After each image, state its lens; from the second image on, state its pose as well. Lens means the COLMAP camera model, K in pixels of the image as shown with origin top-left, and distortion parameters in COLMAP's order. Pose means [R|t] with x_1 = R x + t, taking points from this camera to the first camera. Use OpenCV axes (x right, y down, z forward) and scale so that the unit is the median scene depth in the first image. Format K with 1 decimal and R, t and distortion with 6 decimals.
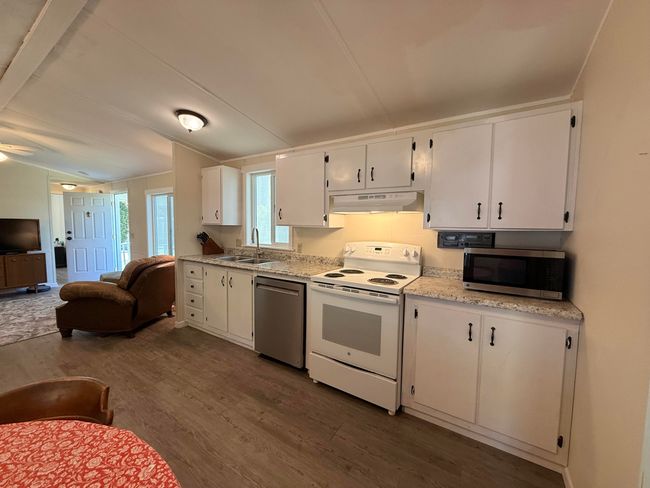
lens RADIAL K [[258.0, 0, 324.0], [0, 258.0, 243.3], [0, 0, 1]] dist [-0.001424, 0.000076]
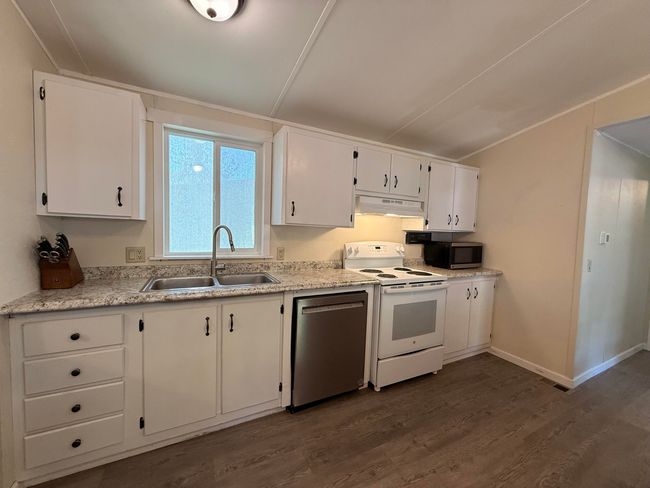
lens RADIAL K [[258.0, 0, 324.0], [0, 258.0, 243.3], [0, 0, 1]] dist [-0.001424, 0.000076]
pose [[0.513142, -0.046121, 0.857064, -0.862322], [0.033303, 0.998873, 0.033813, -0.042710], [-0.857658, 0.011192, 0.514099, 0.624432]]
